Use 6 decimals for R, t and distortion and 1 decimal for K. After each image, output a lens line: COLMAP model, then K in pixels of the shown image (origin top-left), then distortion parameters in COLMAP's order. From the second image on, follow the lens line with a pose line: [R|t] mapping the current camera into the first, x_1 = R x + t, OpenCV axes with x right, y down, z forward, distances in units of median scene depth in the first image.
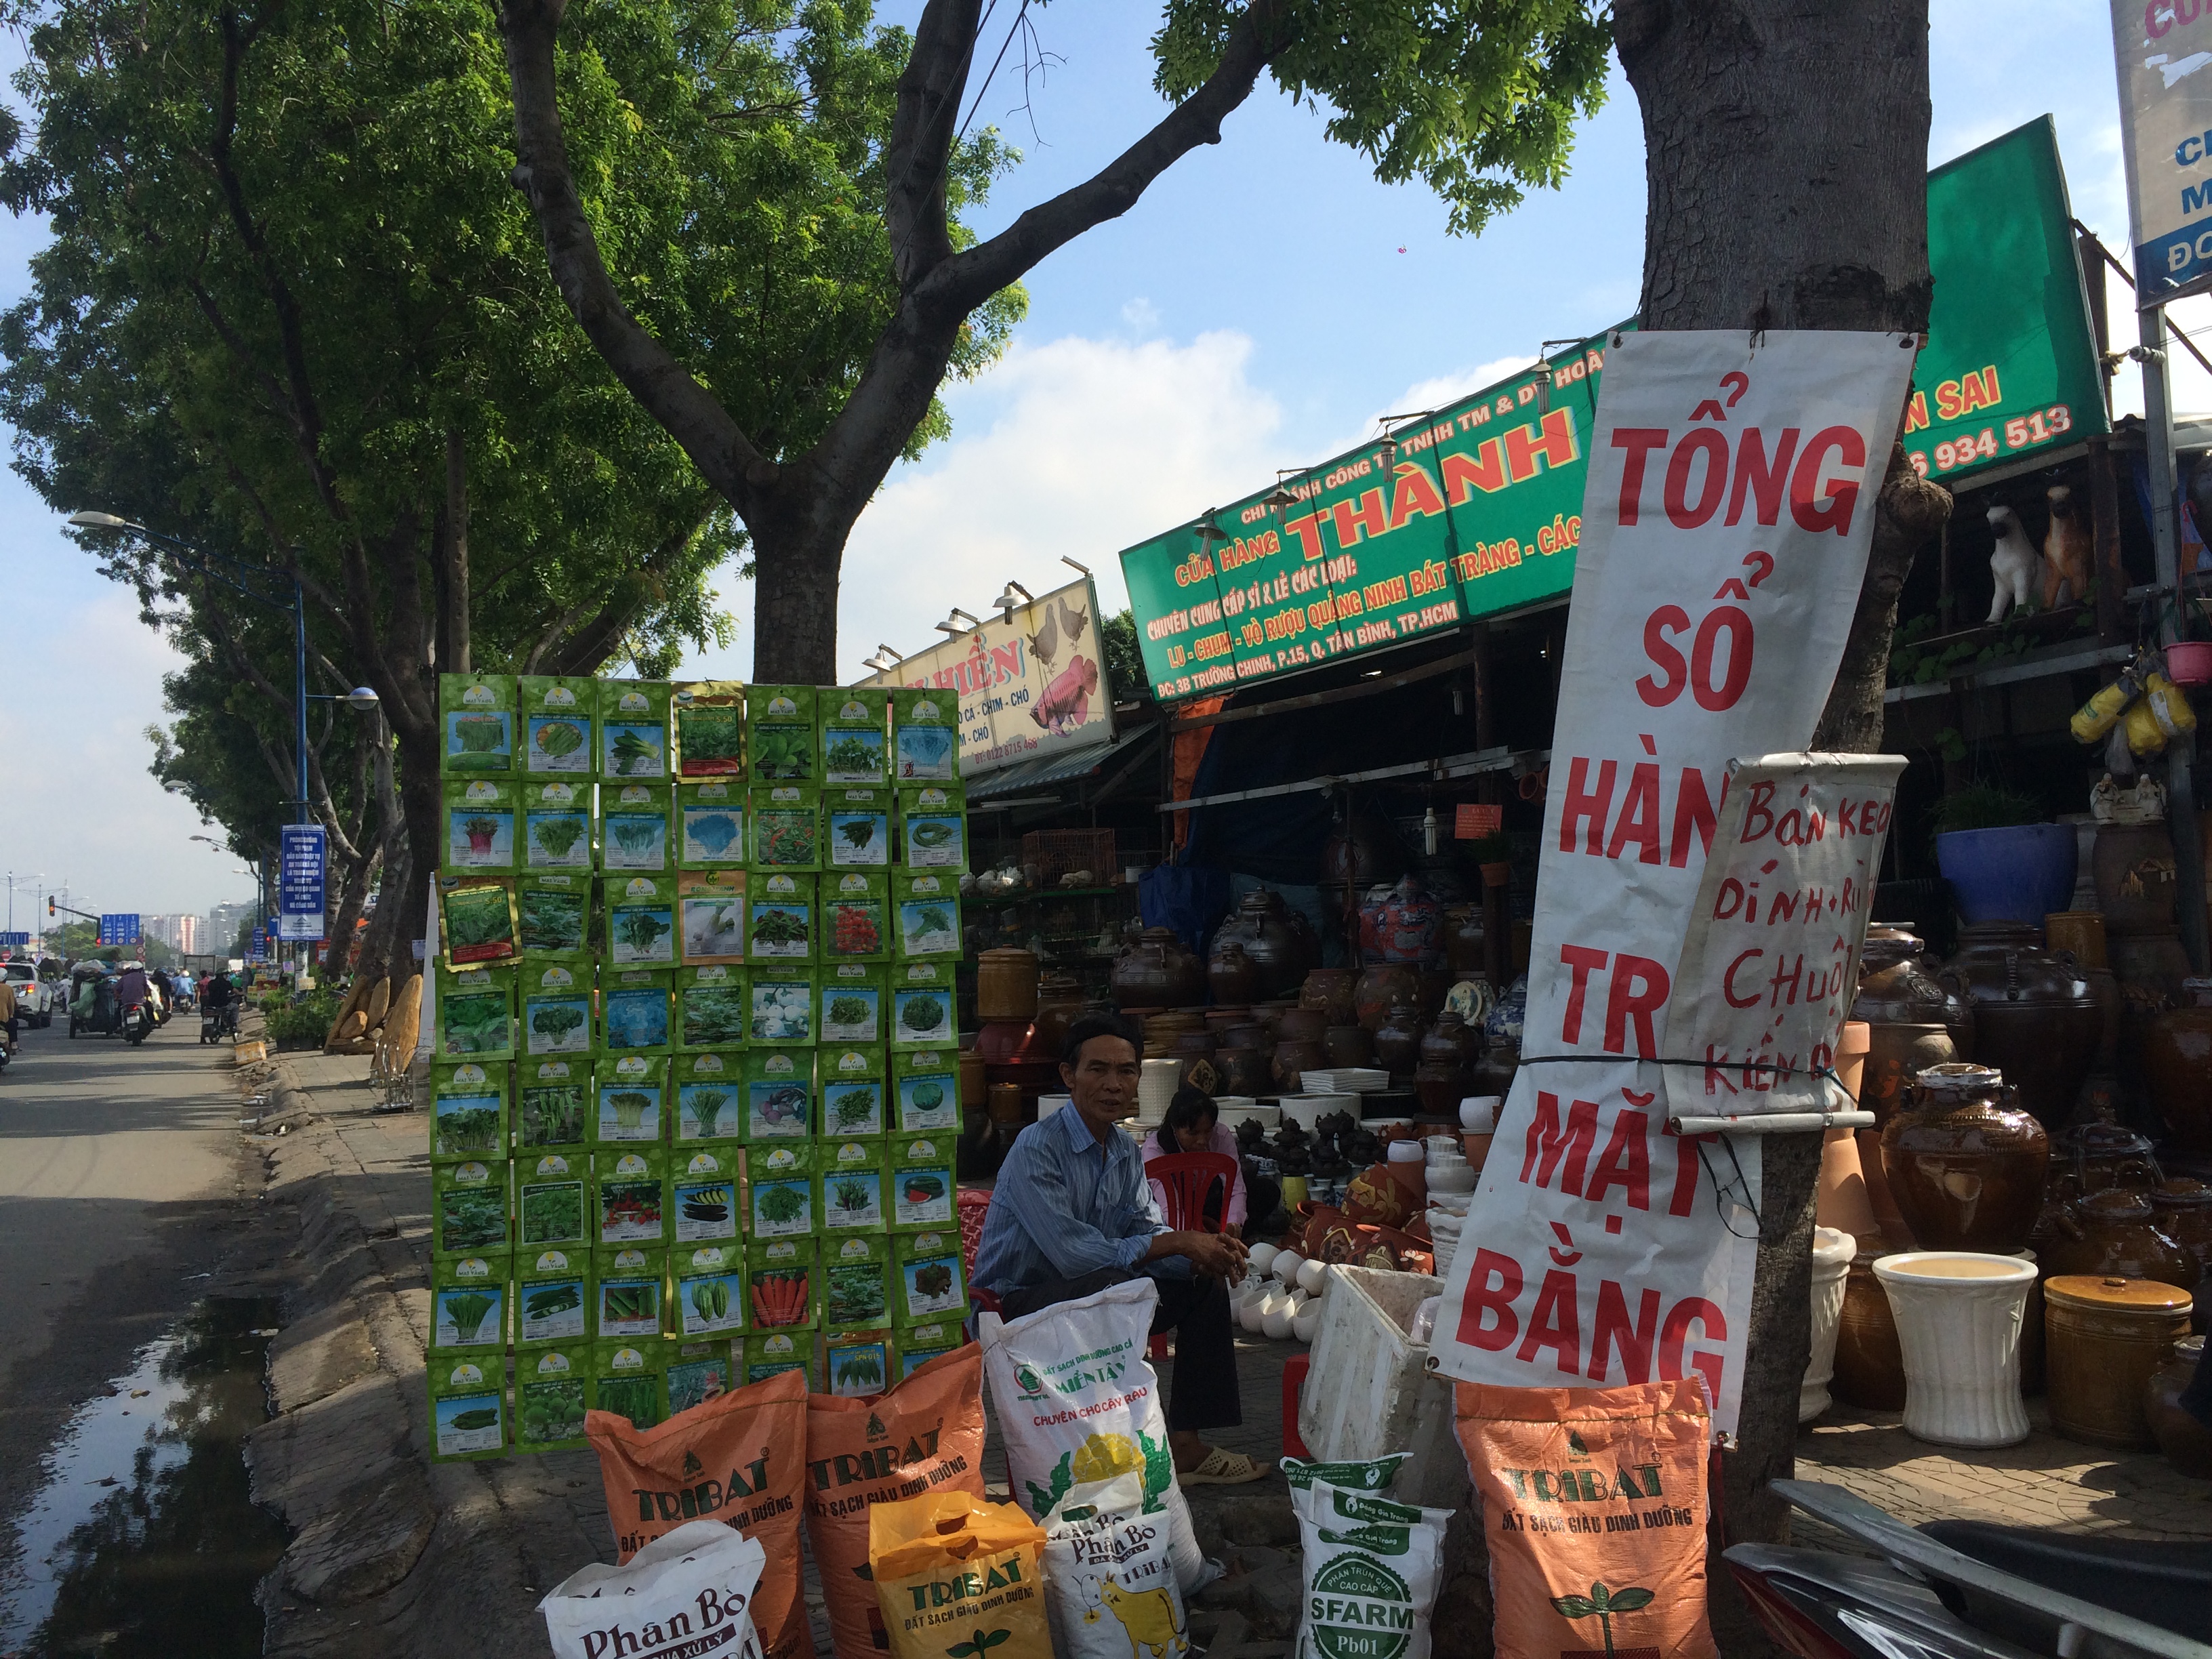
lens RADIAL K [[1922.4, 0, 1109.7], [0, 1922.4, 835.4], [0, 0, 1]] dist [0.064223, -0.019368]
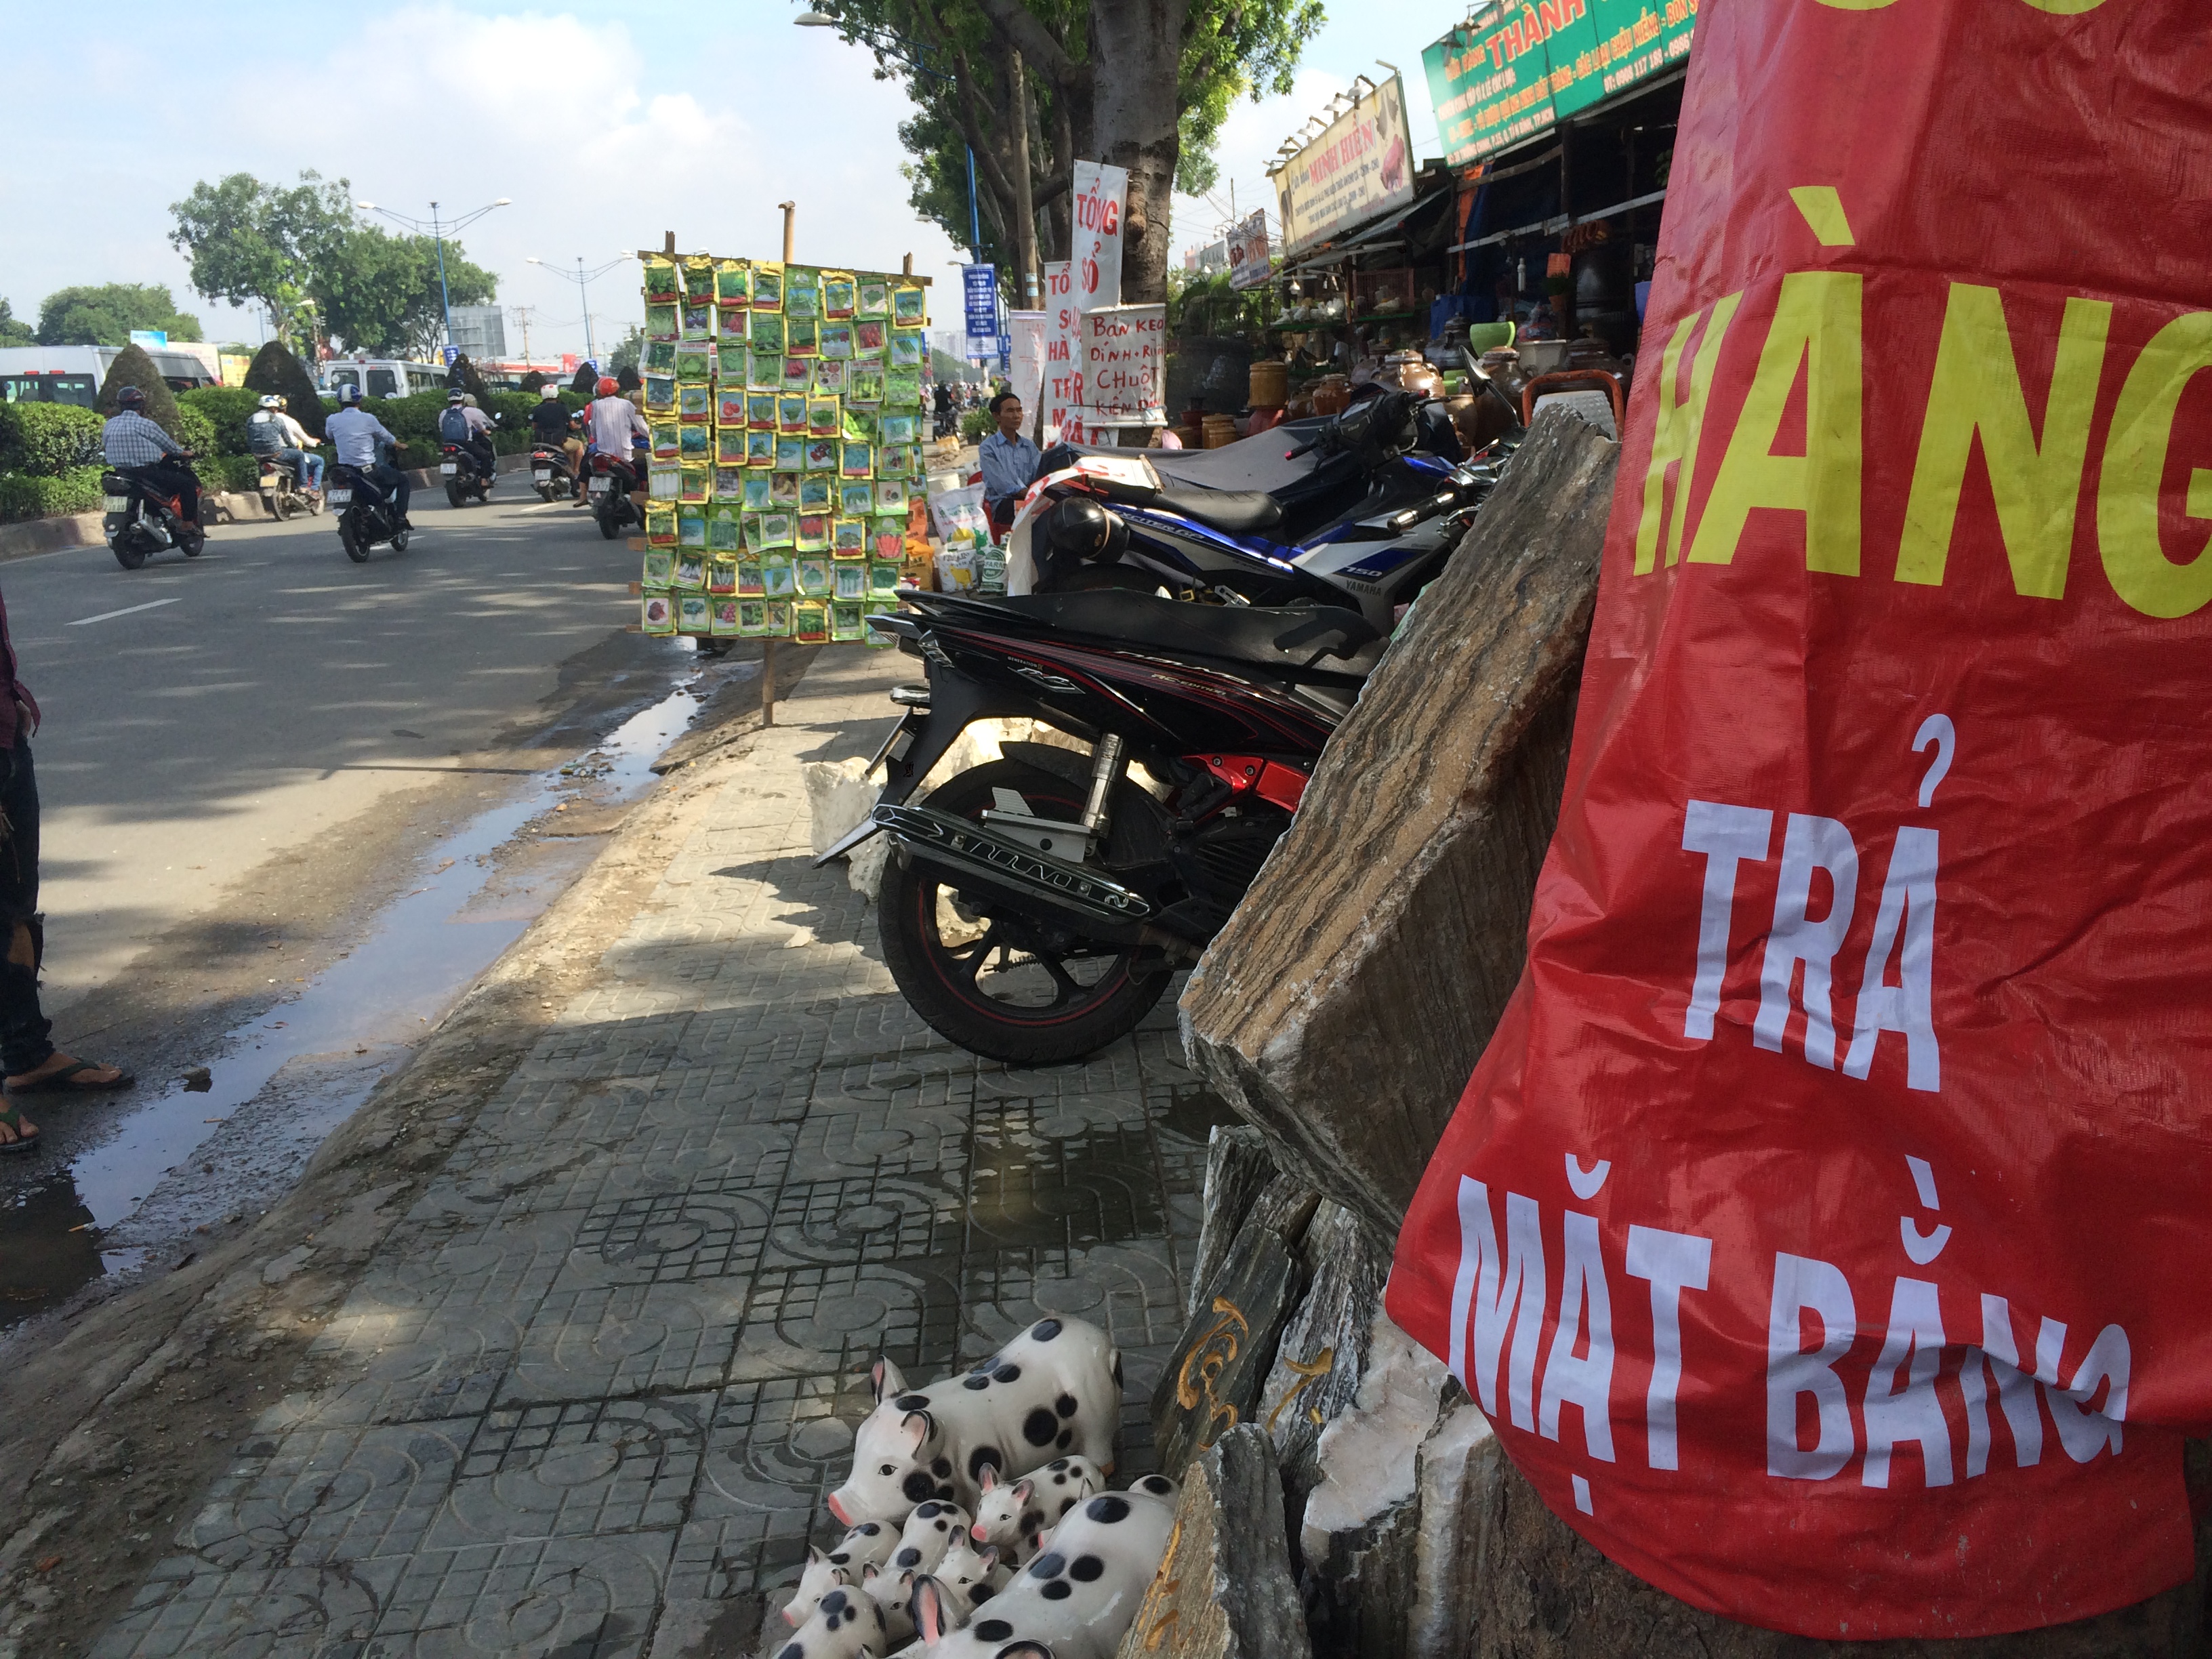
lens RADIAL K [[1922.4, 0, 1098.9], [0, 1922.4, 834.1], [0, 0, 1]] dist [0.064223, -0.019368]
pose [[0.927705, 0.068207, -0.367031, 0.334240], [0.044747, 0.955762, 0.290717, -0.029503], [0.370623, -0.286123, 0.883613, -0.446007]]
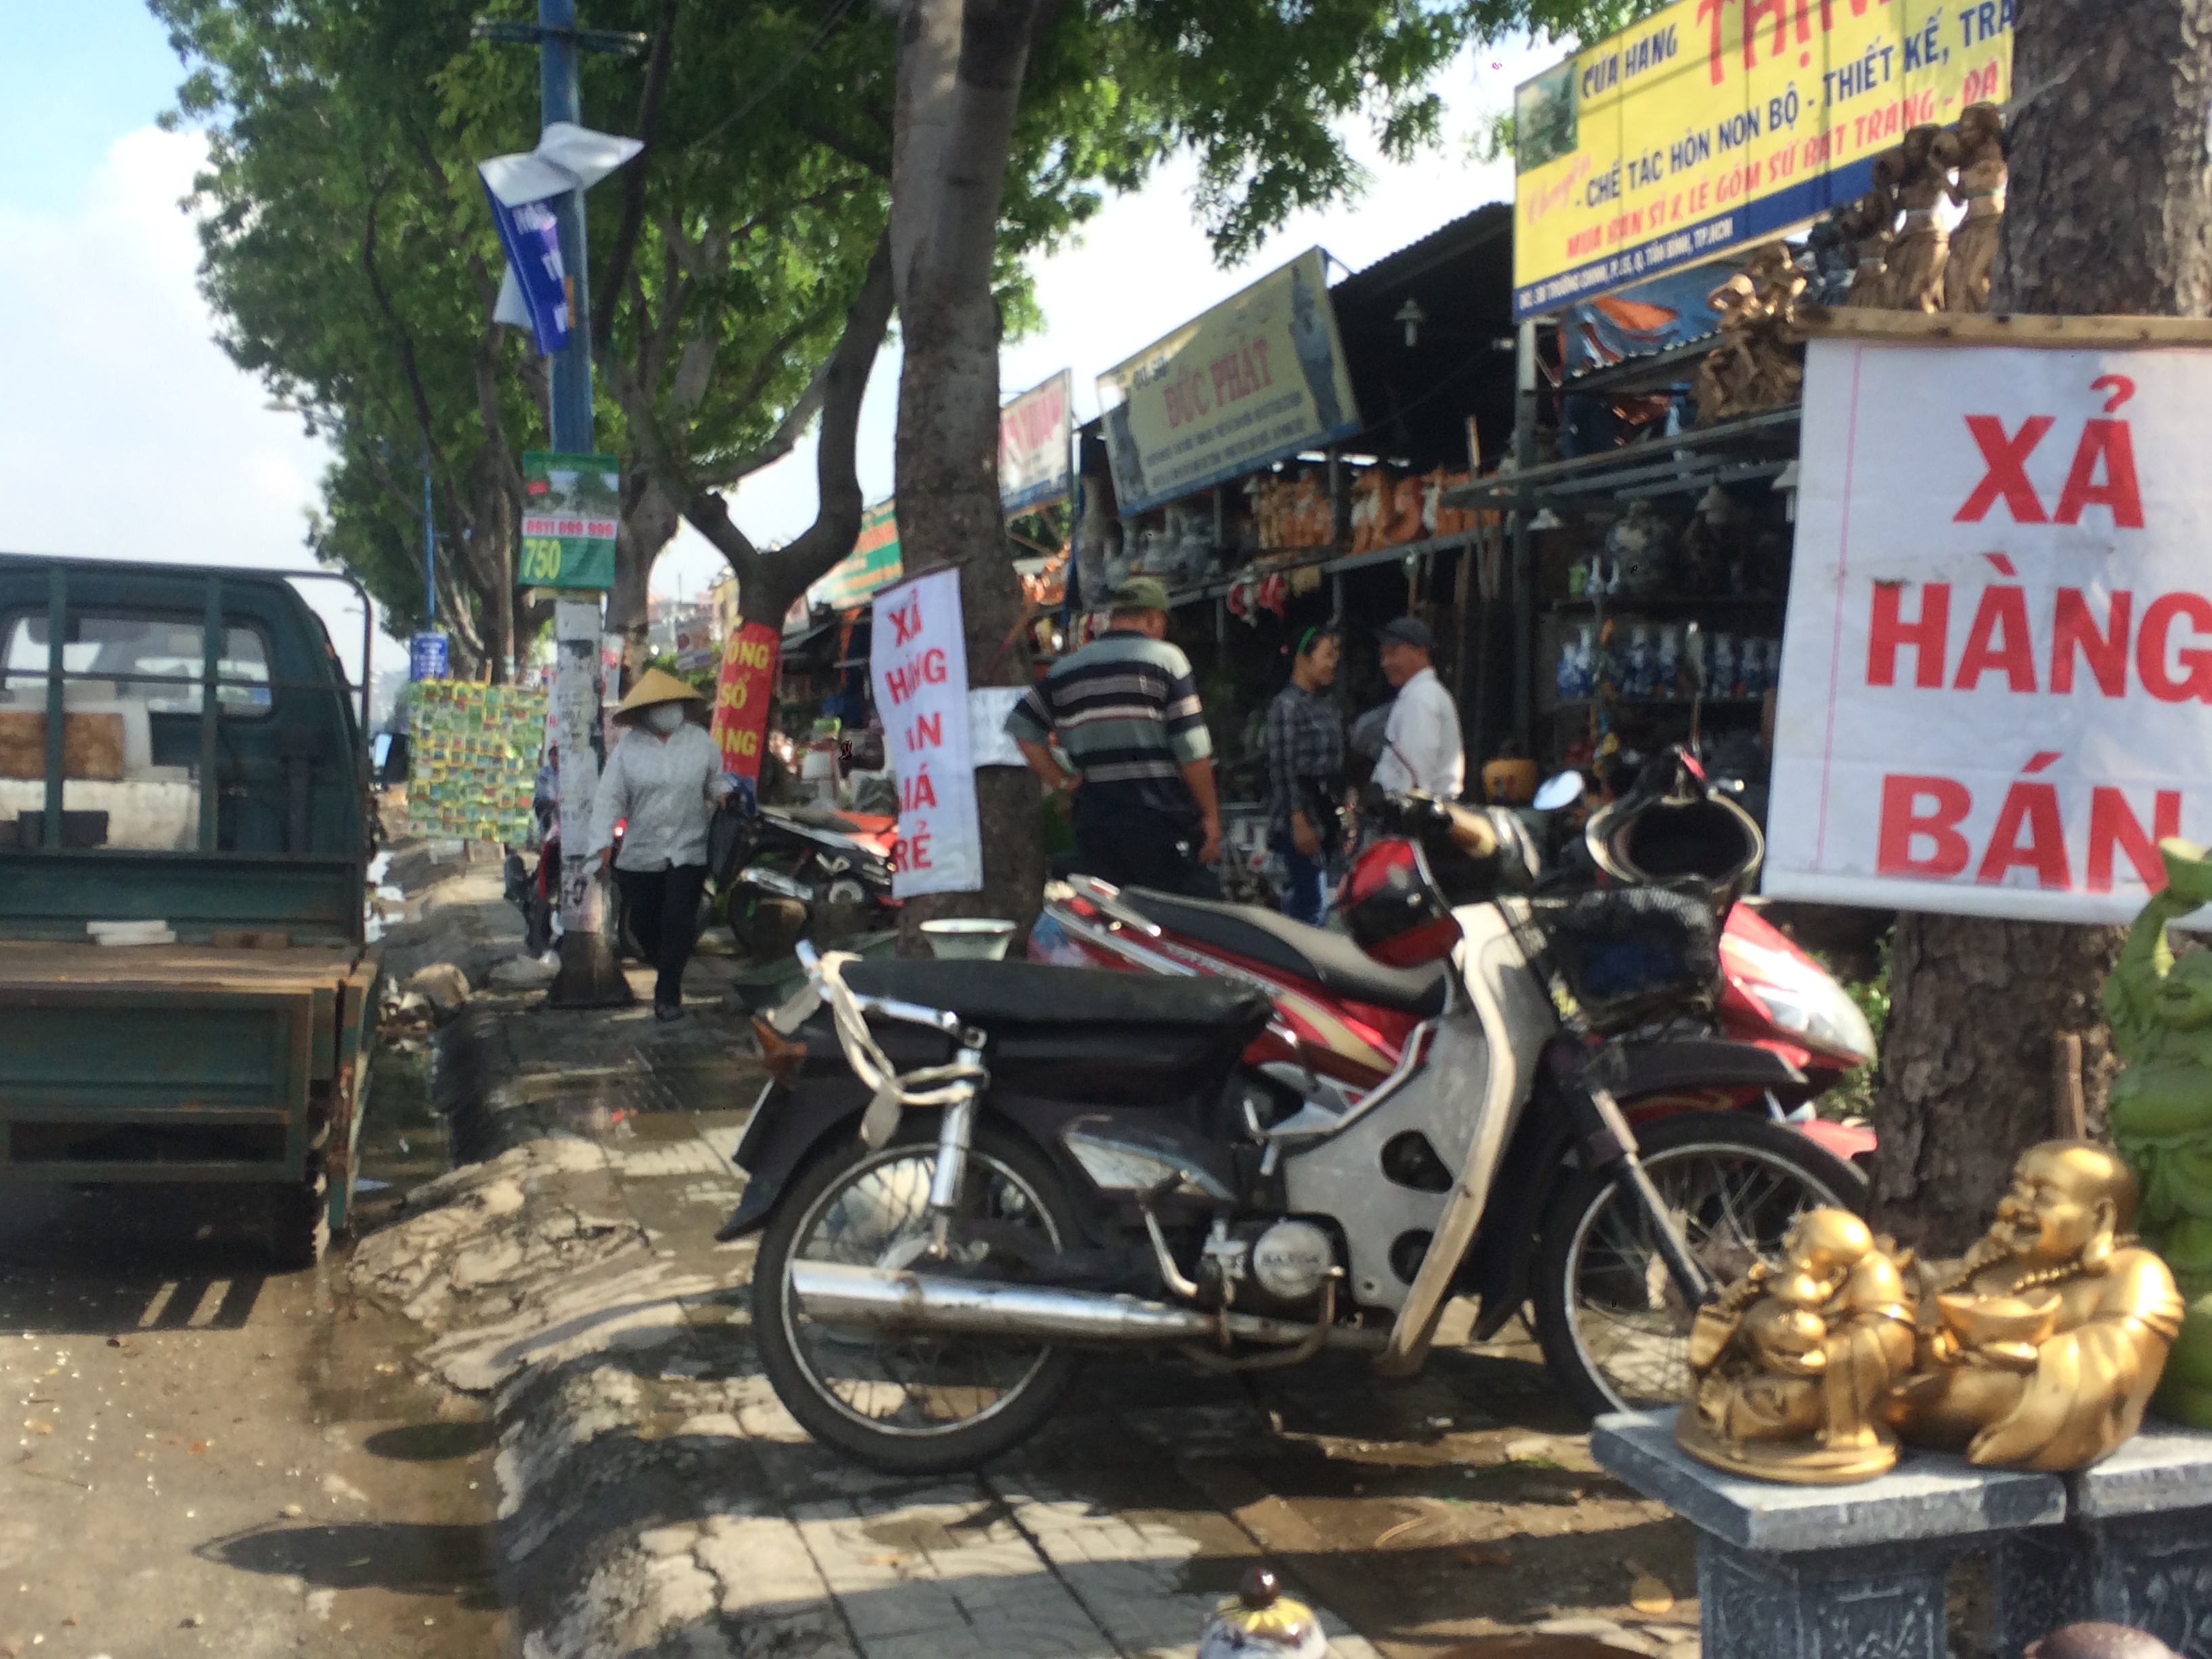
lens RADIAL K [[2543.0, 0, 1107.2], [0, 2543.0, 829.7], [0, 0, 1]] dist [0.082171, 0.000000]
pose [[0.988732, 0.027713, -0.147111, 0.677872], [-0.014061, 0.995563, 0.093039, -0.091076], [0.149037, -0.089922, 0.984734, -1.489041]]
